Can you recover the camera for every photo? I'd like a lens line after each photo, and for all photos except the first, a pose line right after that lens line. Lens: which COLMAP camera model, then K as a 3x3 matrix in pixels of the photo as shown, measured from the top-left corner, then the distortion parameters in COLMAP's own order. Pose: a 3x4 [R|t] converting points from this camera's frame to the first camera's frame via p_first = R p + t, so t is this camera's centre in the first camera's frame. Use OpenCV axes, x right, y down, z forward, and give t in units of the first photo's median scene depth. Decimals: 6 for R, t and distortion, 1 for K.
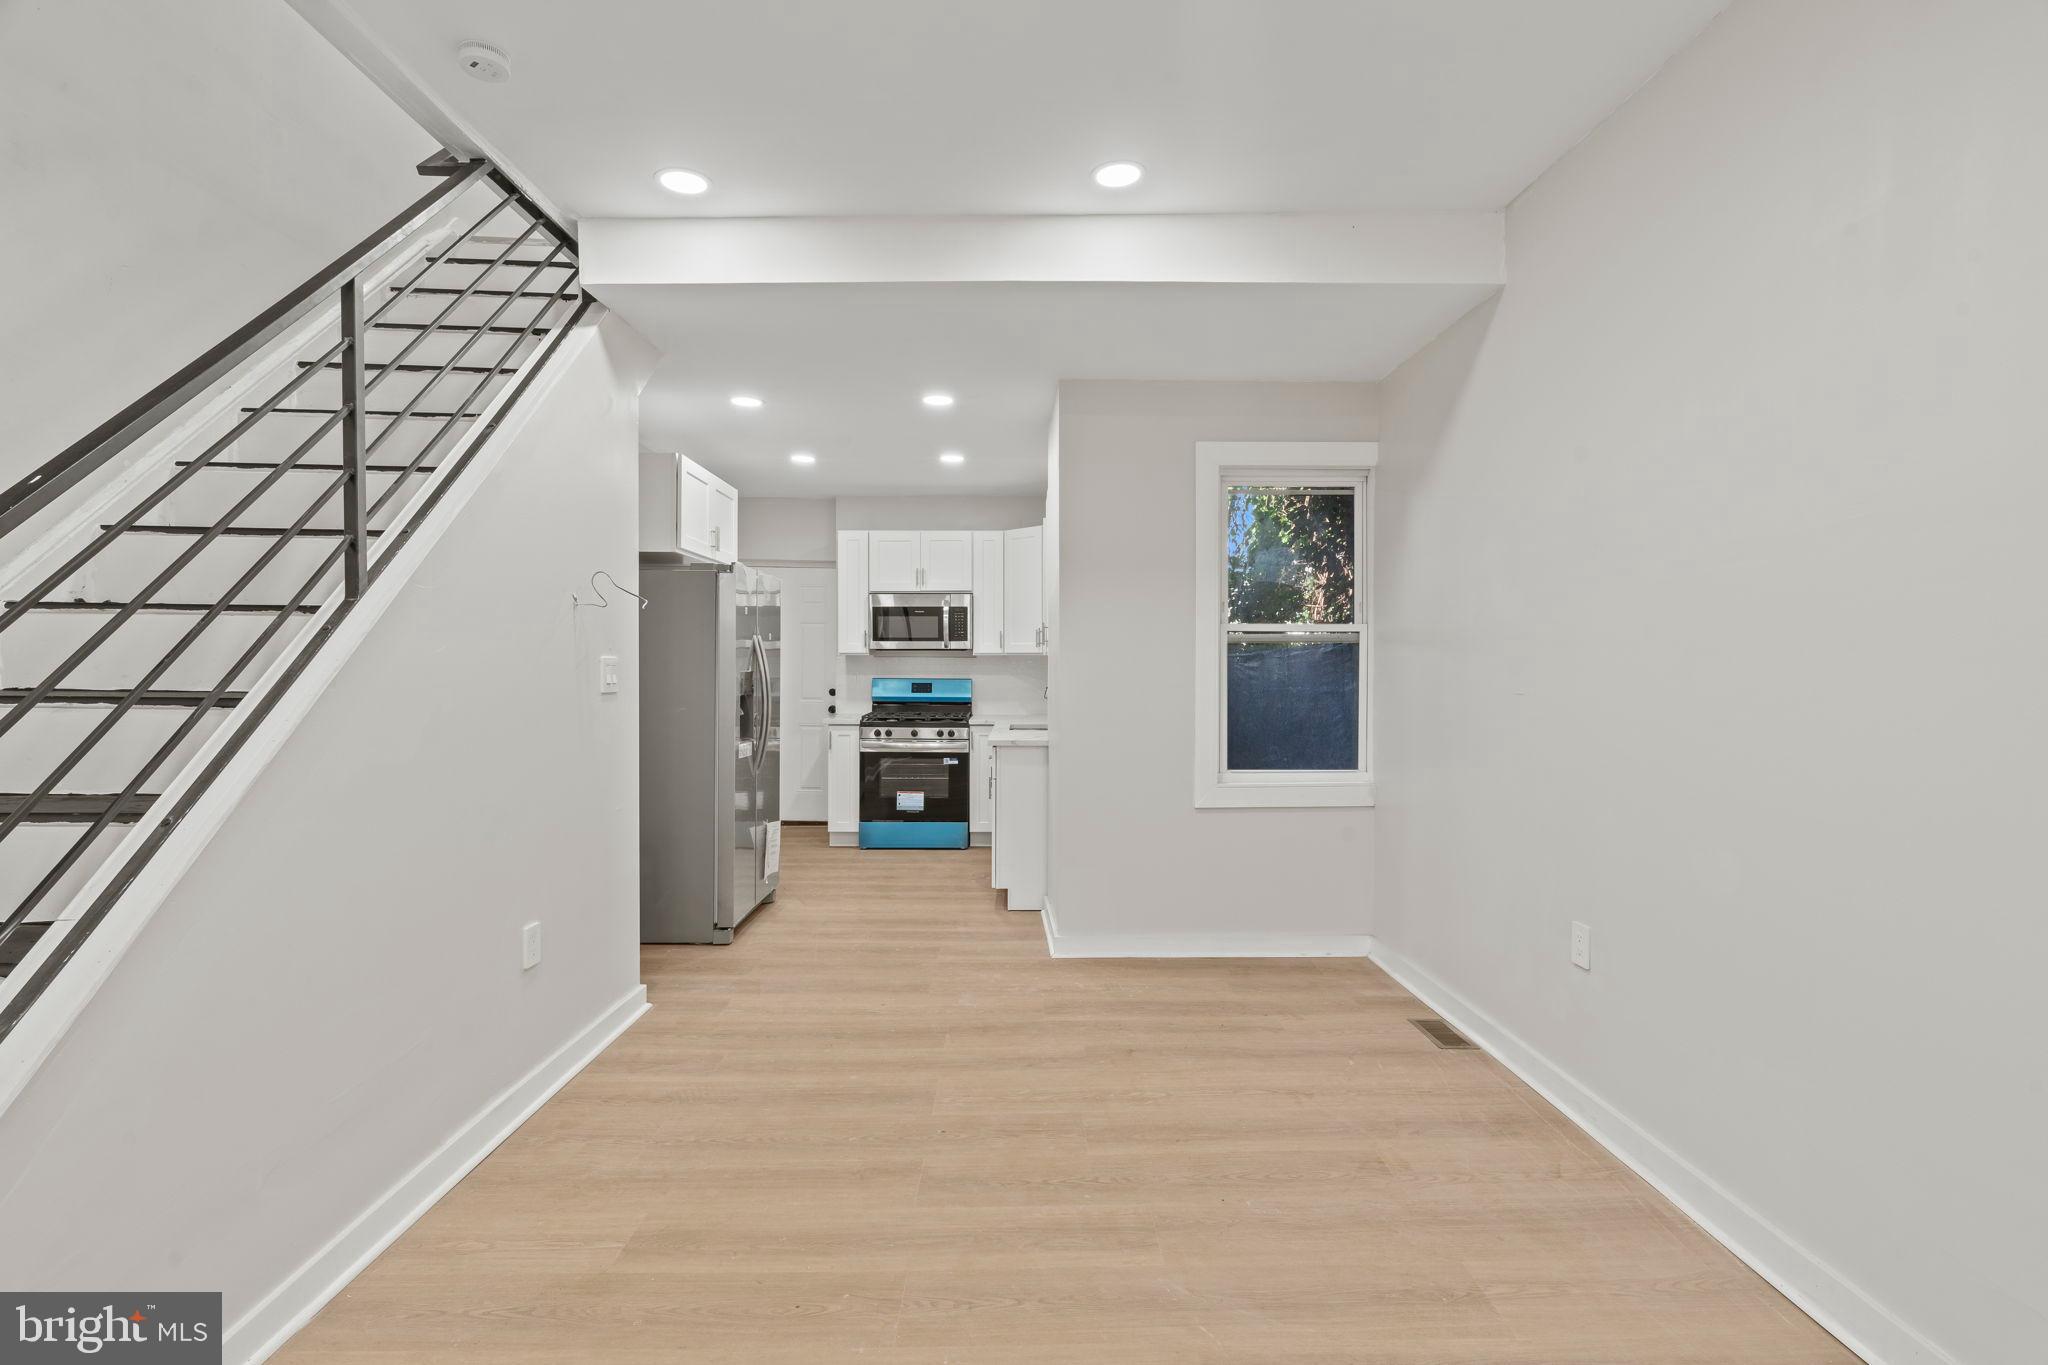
lens RADIAL K [[1018.5, 0, 1029.0], [0, 1018.5, 664.5], [0, 0, 1]] dist [-0.005041, 0.003683]
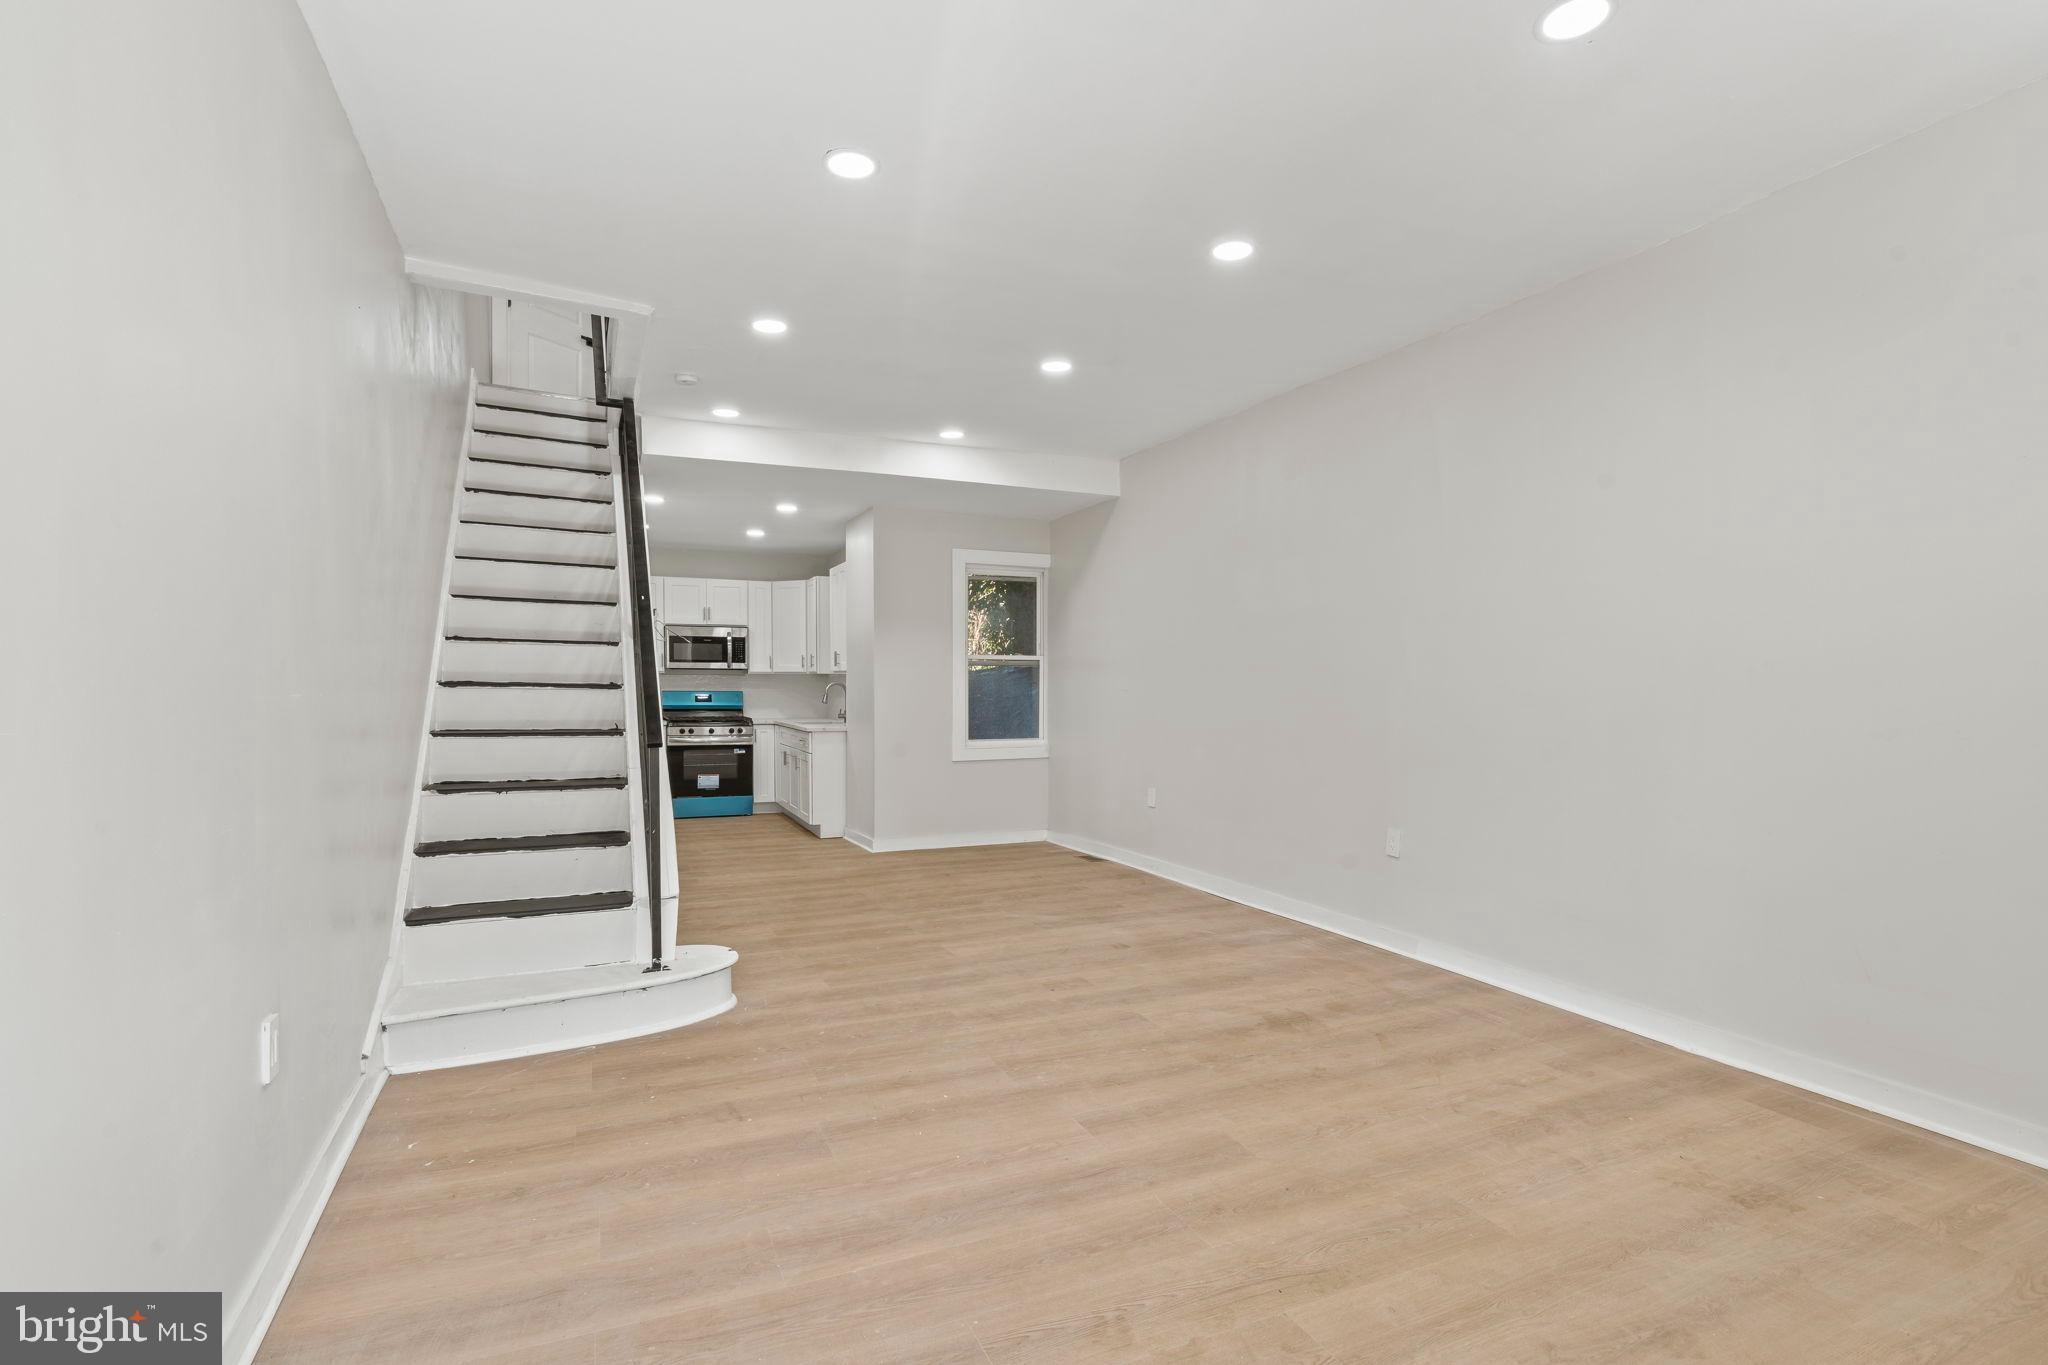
lens RADIAL K [[1018.5, 0, 1057.6], [0, 1018.5, 711.3], [0, 0, 1]] dist [-0.005041, 0.003683]
pose [[0.914270, -0.006341, 0.405057, -0.236652], [-0.001803, 0.999804, 0.019721, 0.014021], [-0.405102, -0.018761, 0.914079, -0.411096]]
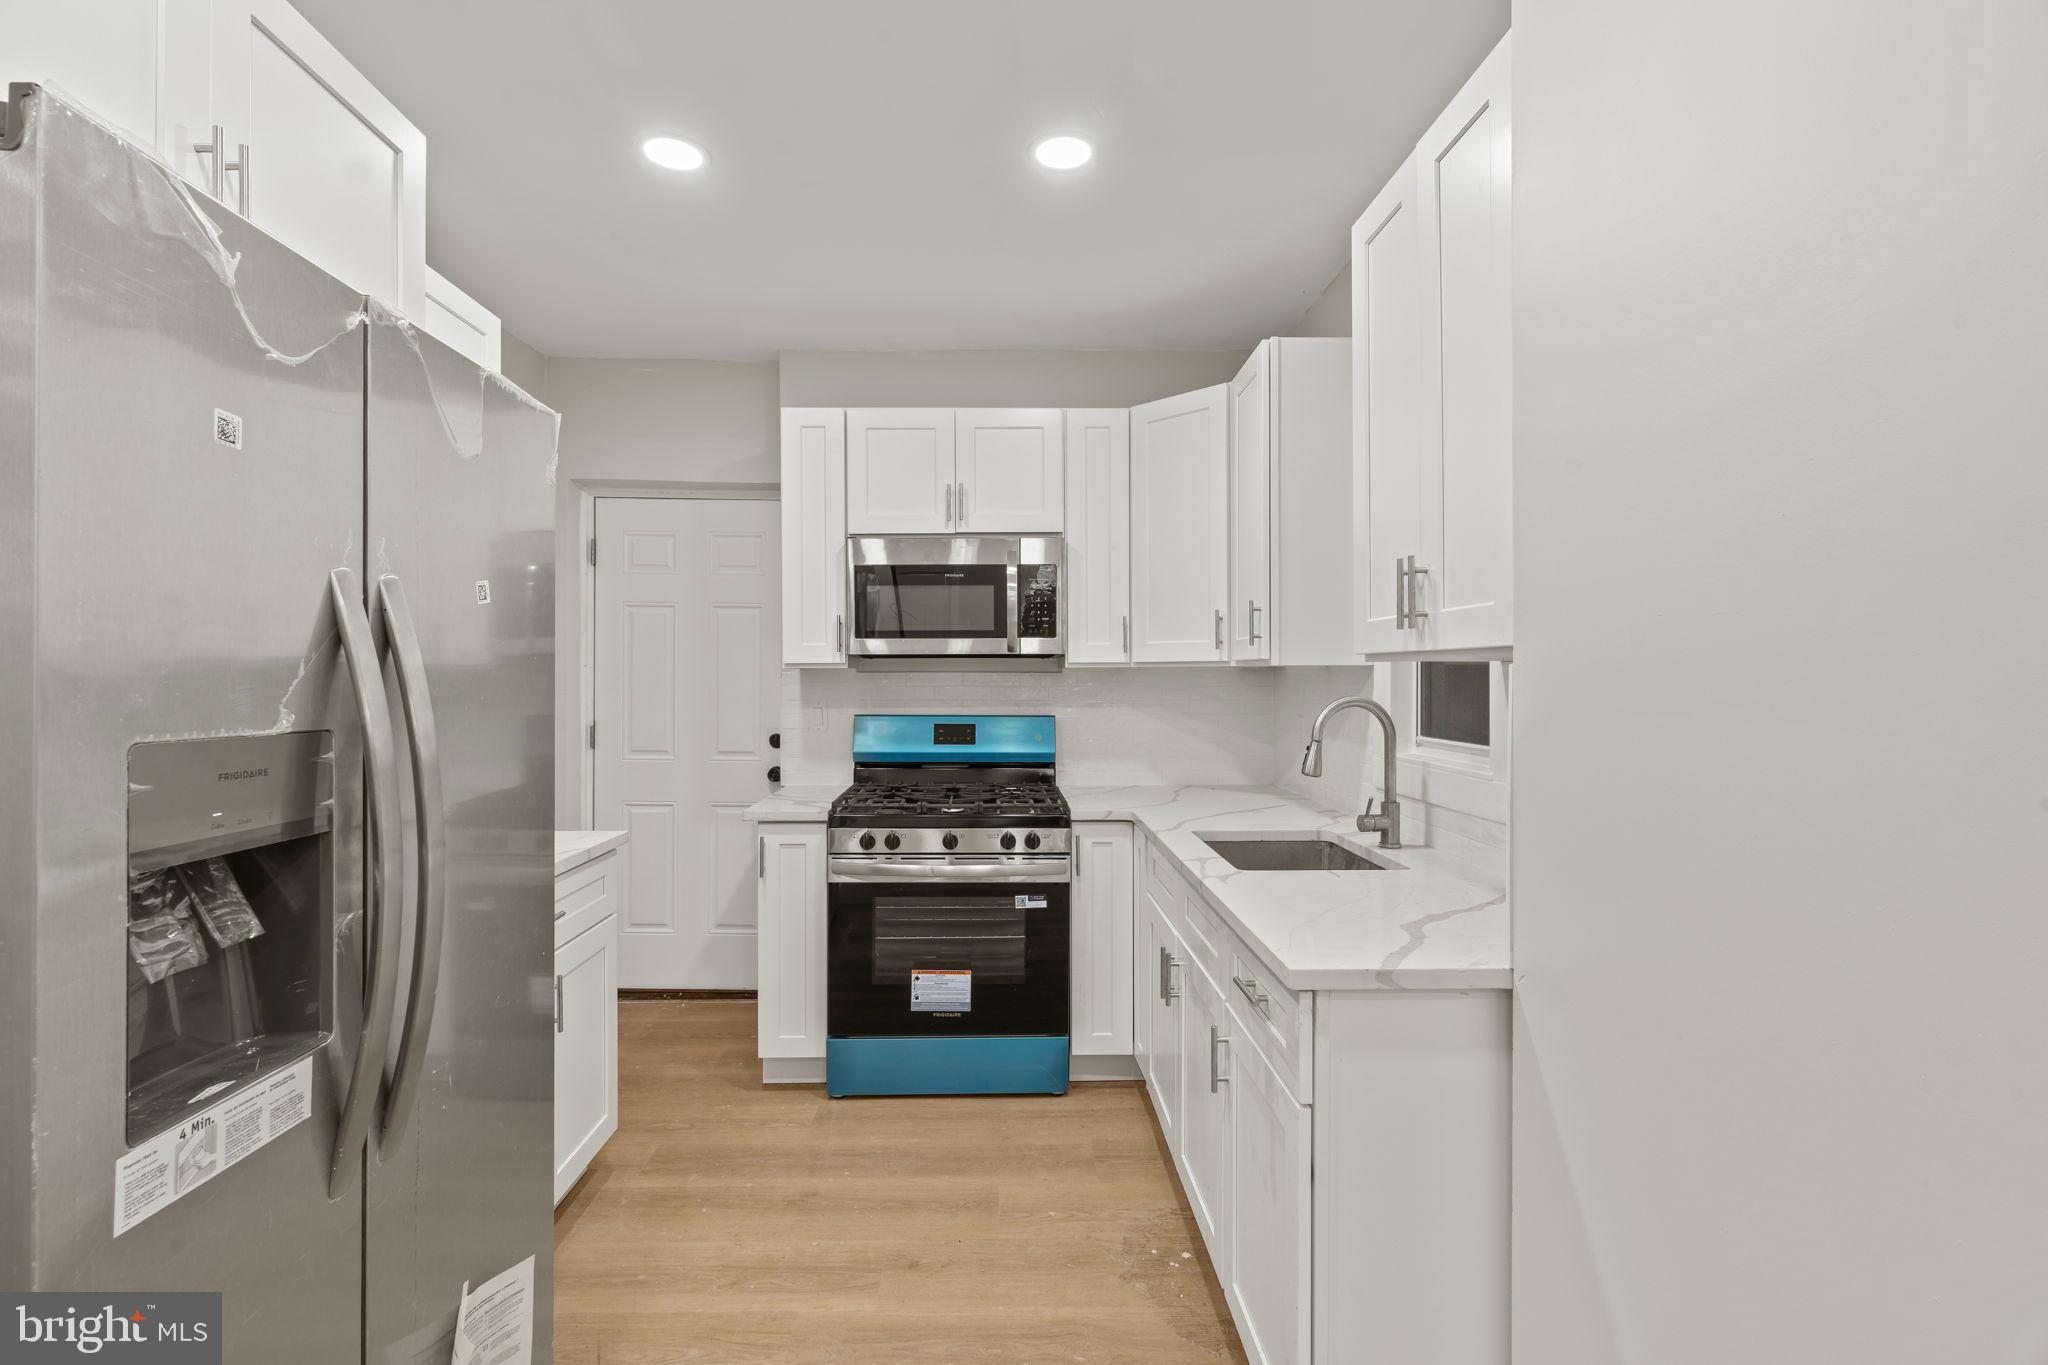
lens RADIAL K [[1018.5, 0, 1018.8], [0, 1018.5, 690.3], [0, 0, 1]] dist [-0.005041, 0.003683]
pose [[0.999829, -0.002579, 0.018290, -0.089326], [0.002451, 0.999972, 0.007048, -0.001959], [-0.018307, -0.007002, 0.999808, 0.545549]]
